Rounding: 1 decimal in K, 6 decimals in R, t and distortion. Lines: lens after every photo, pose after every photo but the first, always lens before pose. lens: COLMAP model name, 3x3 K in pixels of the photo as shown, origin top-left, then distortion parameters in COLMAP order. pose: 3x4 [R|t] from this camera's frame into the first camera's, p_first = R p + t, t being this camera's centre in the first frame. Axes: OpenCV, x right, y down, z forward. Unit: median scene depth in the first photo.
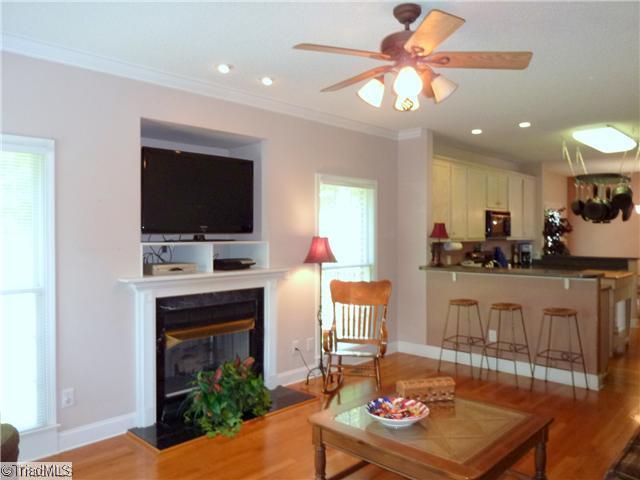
lens RADIAL K [[483.8, 0, 348.3], [0, 483.8, 239.9], [0, 0, 1]] dist [0.005877, 0.000318]
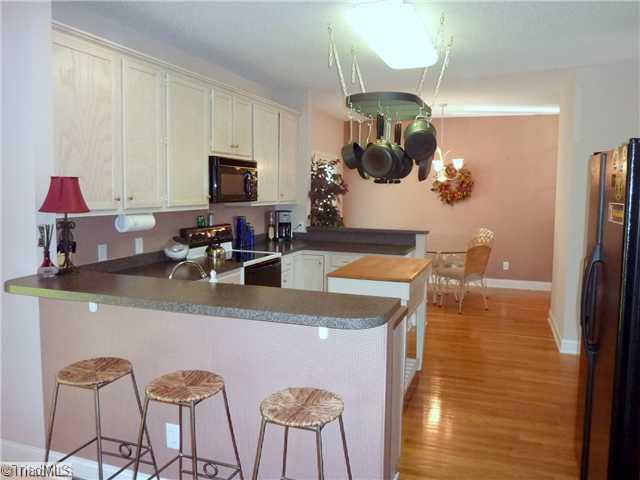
lens RADIAL K [[483.8, 0, 348.3], [0, 483.8, 239.9], [0, 0, 1]] dist [0.005877, 0.000318]
pose [[0.911240, -0.031065, 0.410703, 0.167483], [-0.007443, 0.995747, 0.091831, -0.014161], [-0.411809, -0.086737, 0.907133, 0.343305]]
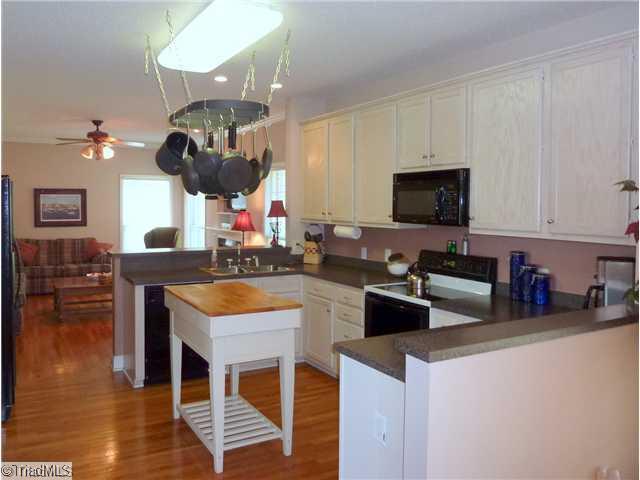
lens RADIAL K [[545.5, 0, 320.0], [0, 545.5, 240.0], [0, 0, 1]] dist [-0.110308, 0.000830]
pose [[-0.296695, 0.062543, -0.952922, 0.779775], [-0.020355, 0.997212, 0.071788, -0.024879], [0.954755, 0.040696, -0.294595, 0.947158]]
